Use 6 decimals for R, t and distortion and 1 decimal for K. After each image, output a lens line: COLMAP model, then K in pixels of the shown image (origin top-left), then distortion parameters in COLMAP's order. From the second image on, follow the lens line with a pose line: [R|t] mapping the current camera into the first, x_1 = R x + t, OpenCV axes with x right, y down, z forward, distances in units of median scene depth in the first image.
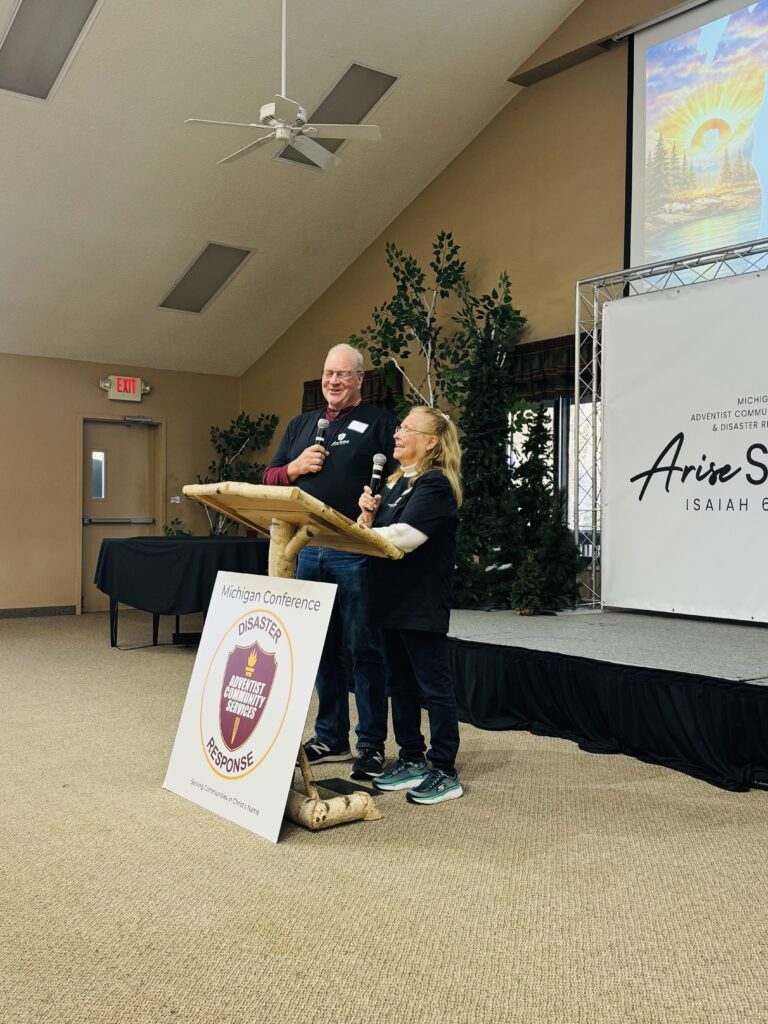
lens RADIAL K [[1099.7, 0, 385.6], [0, 1099.7, 514.1], [0, 0, 1]] dist [0.165958, 0.000000]
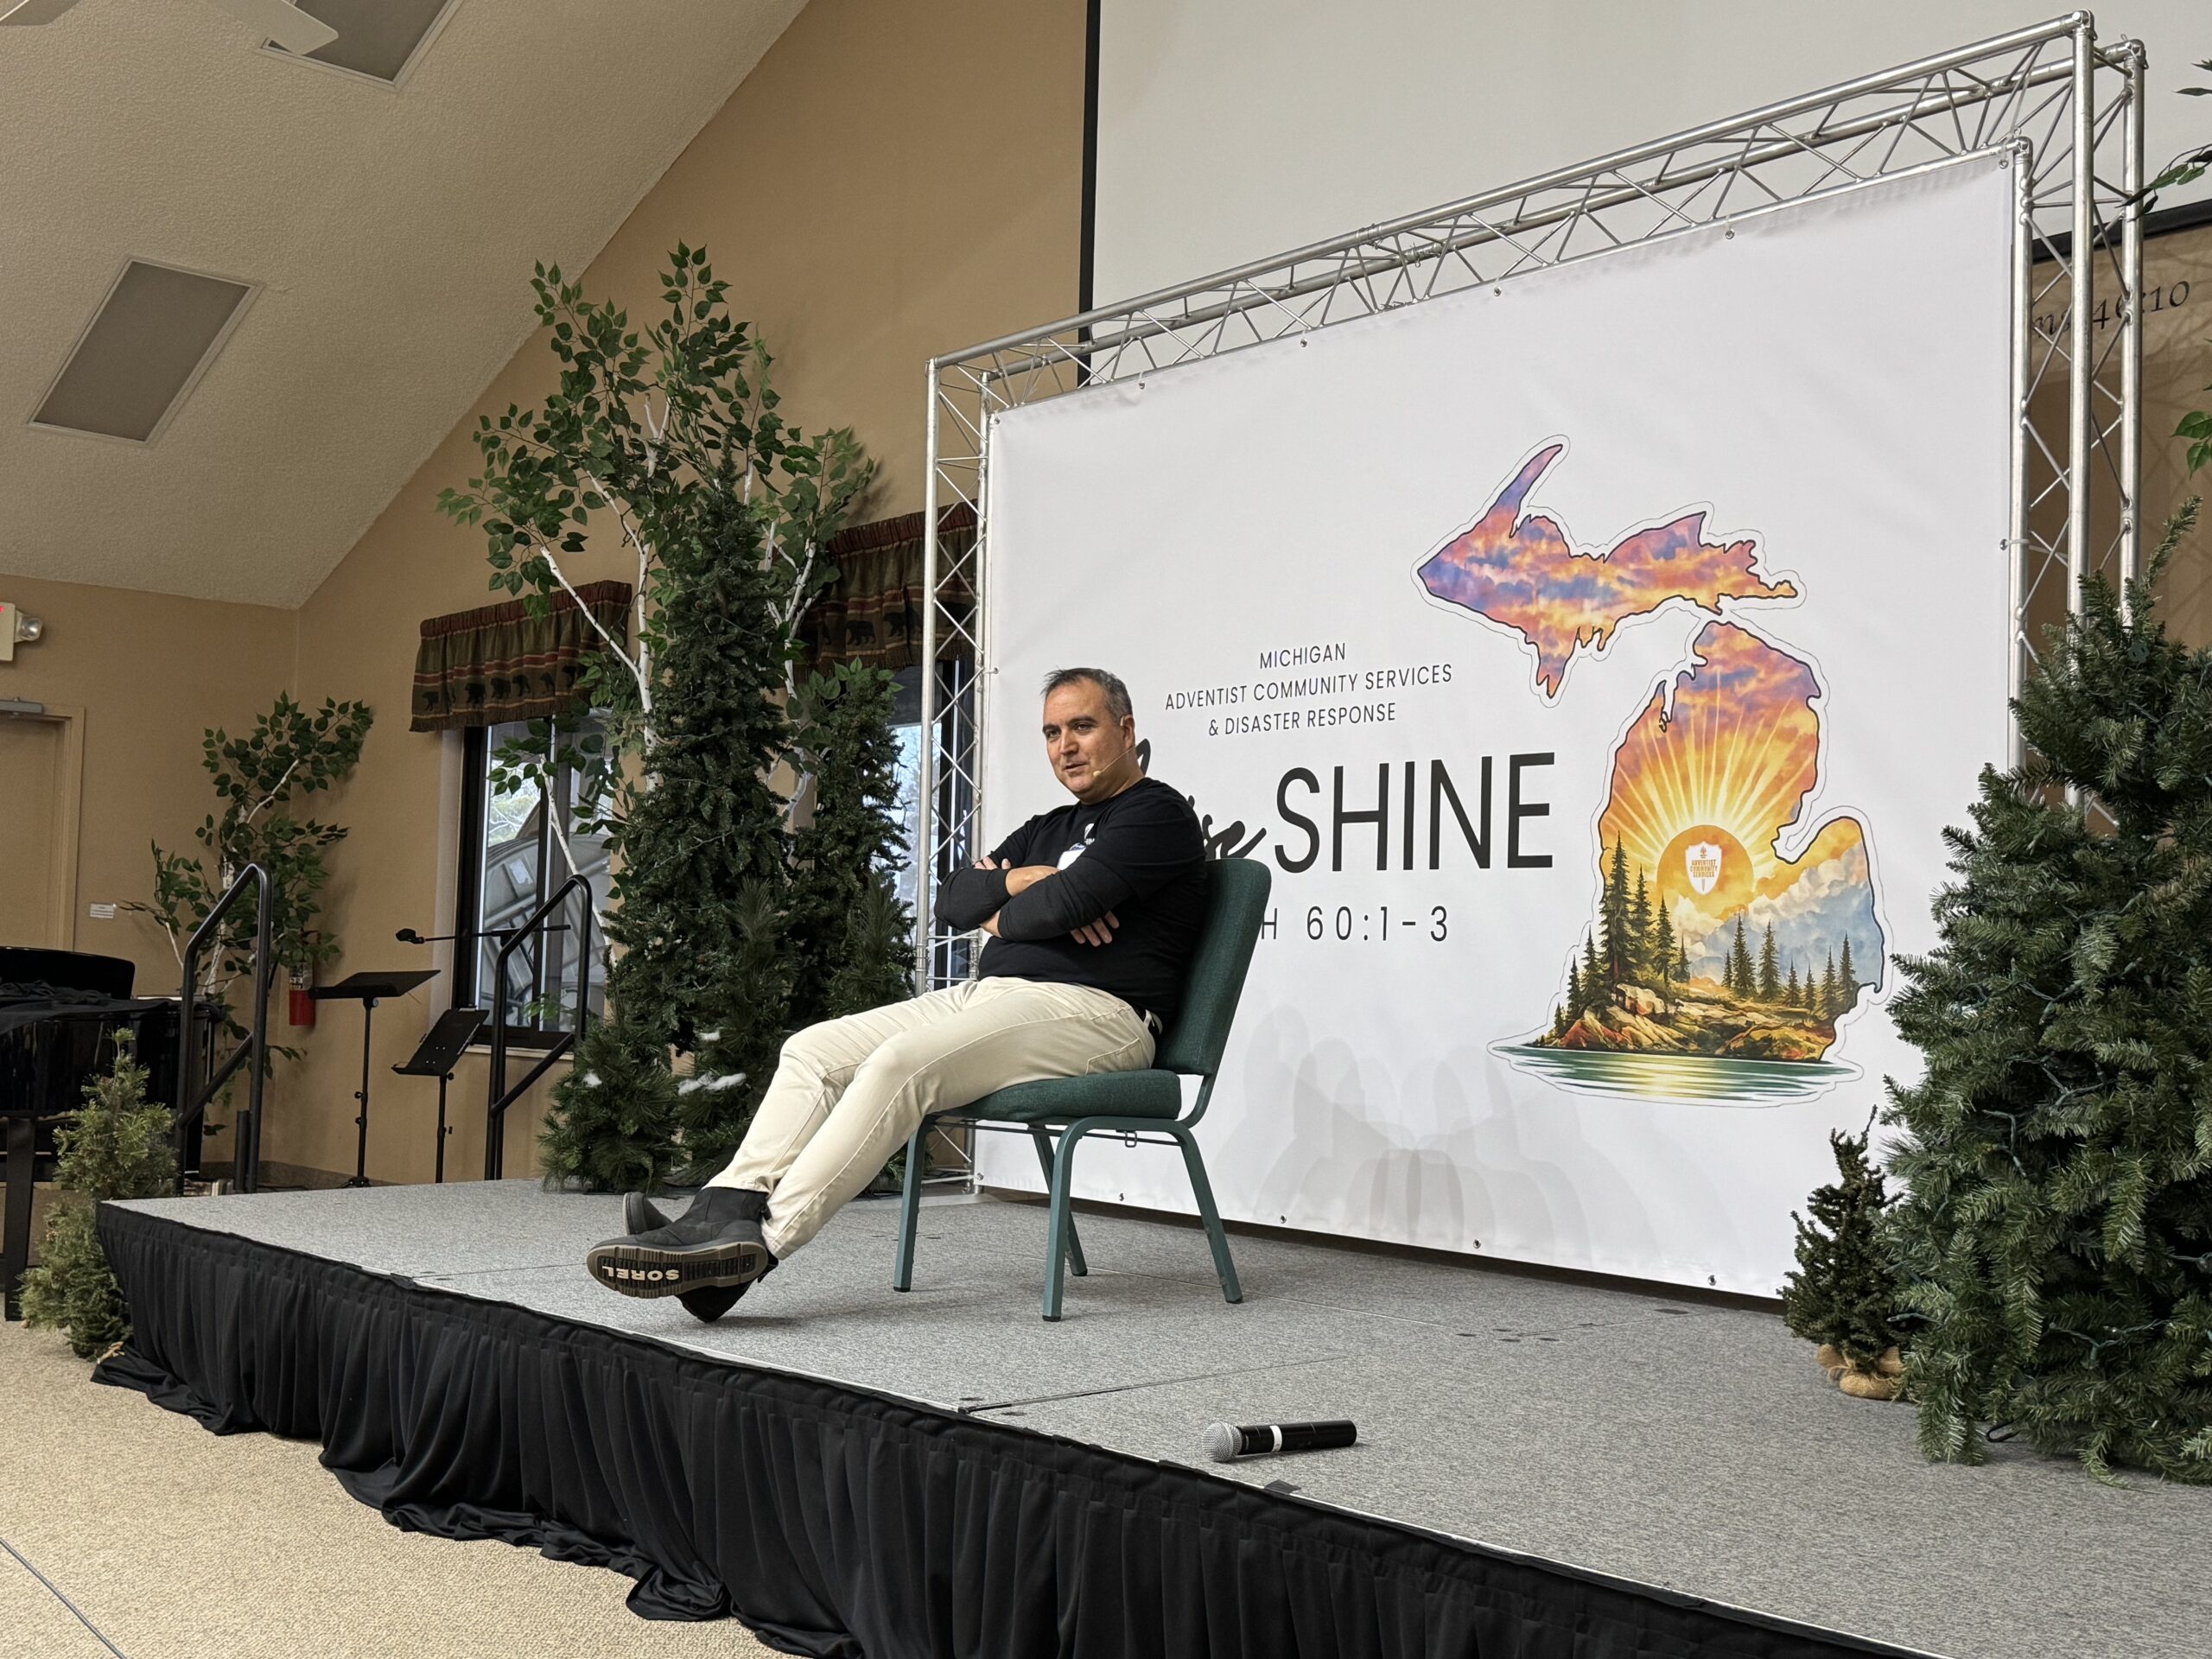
lens RADIAL K [[2434.0, 0, 1116.1], [0, 2434.0, 837.1], [0, 0, 1]] dist [0.137355, 0.000000]
pose [[0.997787, 0.018536, 0.063855, 0.160449], [-0.014972, 0.998328, -0.055839, 0.007050], [-0.064783, 0.054759, 0.996396, 0.119900]]
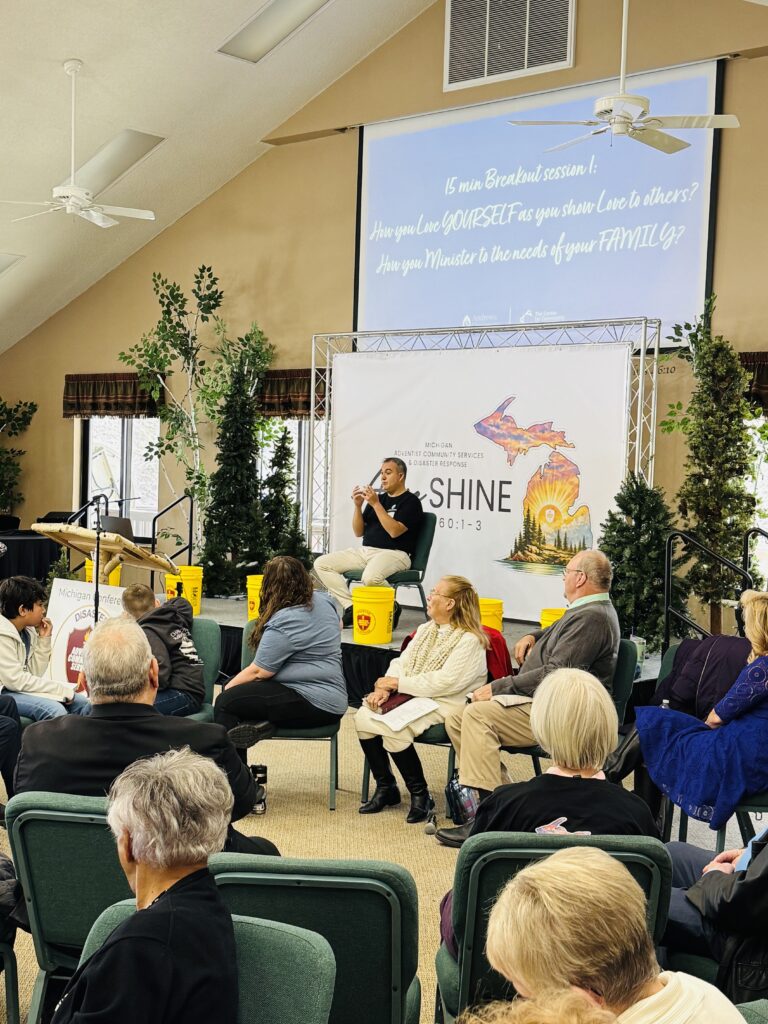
lens RADIAL K [[1429.8, 0, 376.3], [0, 1429.8, 513.1], [0, 0, 1]] dist [0.186165, 0.000000]
pose [[0.983482, 0.014700, 0.180408, -0.038738], [-0.022137, 0.998983, 0.039281, -0.064480], [-0.179647, -0.042626, 0.982807, -0.513810]]
